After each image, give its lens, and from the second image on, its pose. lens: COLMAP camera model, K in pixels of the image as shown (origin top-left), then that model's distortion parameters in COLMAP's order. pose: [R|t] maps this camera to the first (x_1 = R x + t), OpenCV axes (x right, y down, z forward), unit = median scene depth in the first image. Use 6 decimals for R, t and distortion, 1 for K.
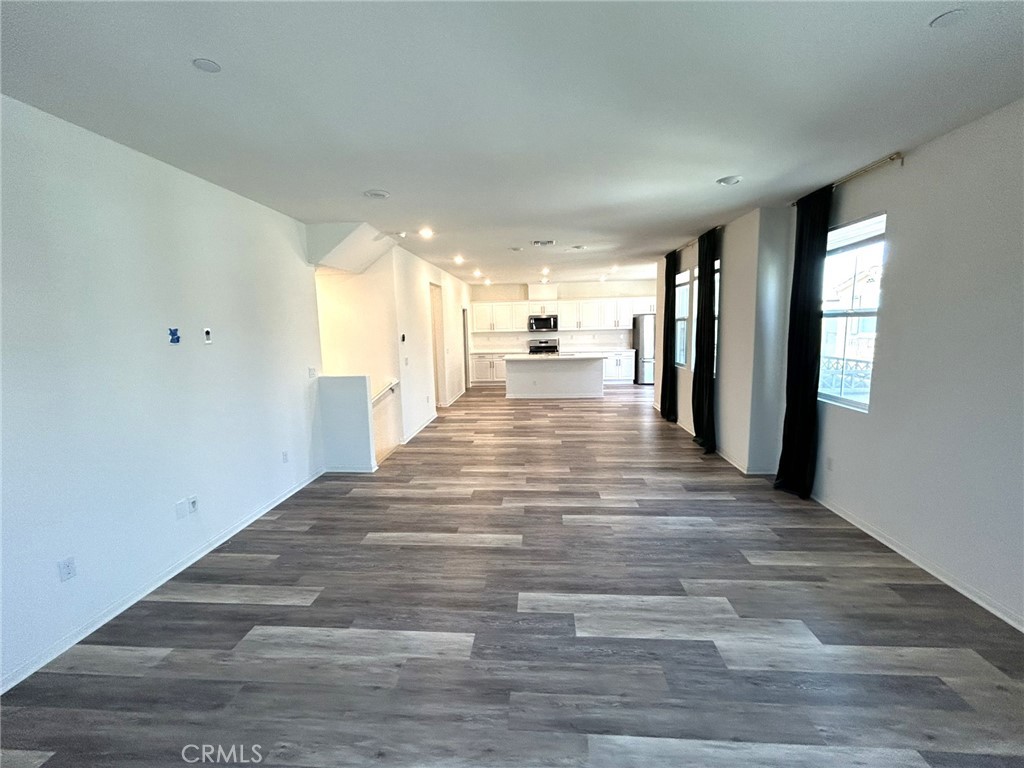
lens RADIAL K [[412.0, 0, 512.1], [0, 412.0, 378.3], [0, 0, 1]] dist [-0.000218, 0.000055]
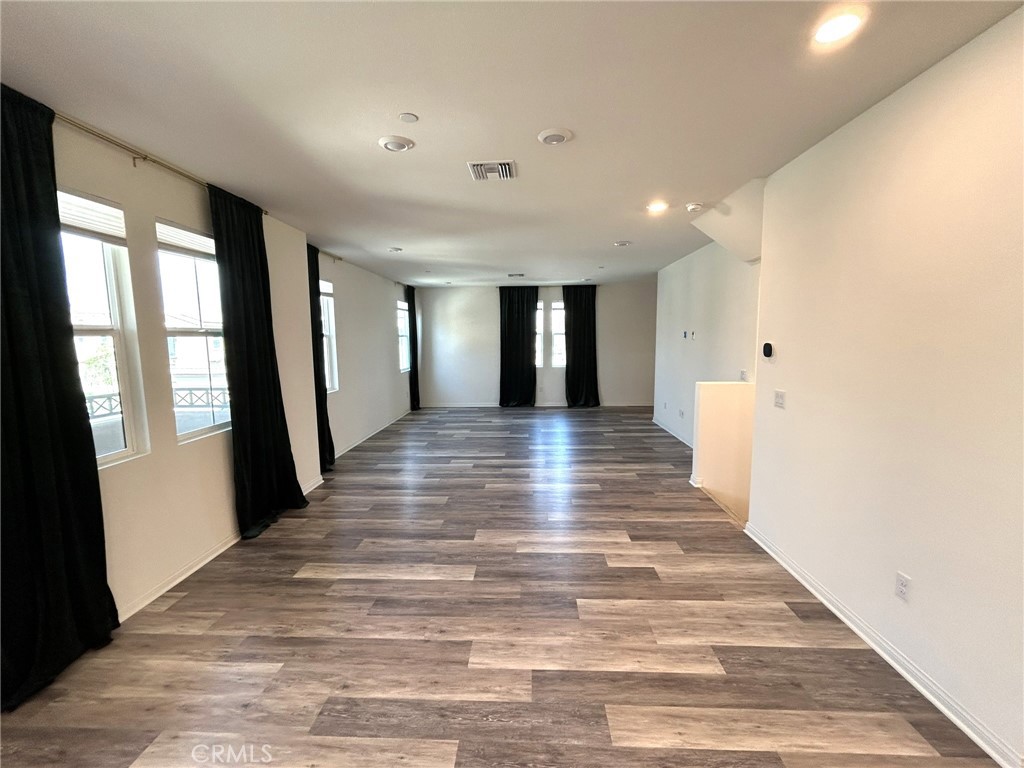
lens RADIAL K [[412.0, 0, 513.6], [0, 412.0, 386.0], [0, 0, 1]] dist [-0.000218, 0.000055]
pose [[-0.999148, 0.033053, -0.024700, 0.082733], [0.026124, 0.970075, 0.241396, -0.214998], [0.031940, 0.240545, -0.970112, 1.717135]]
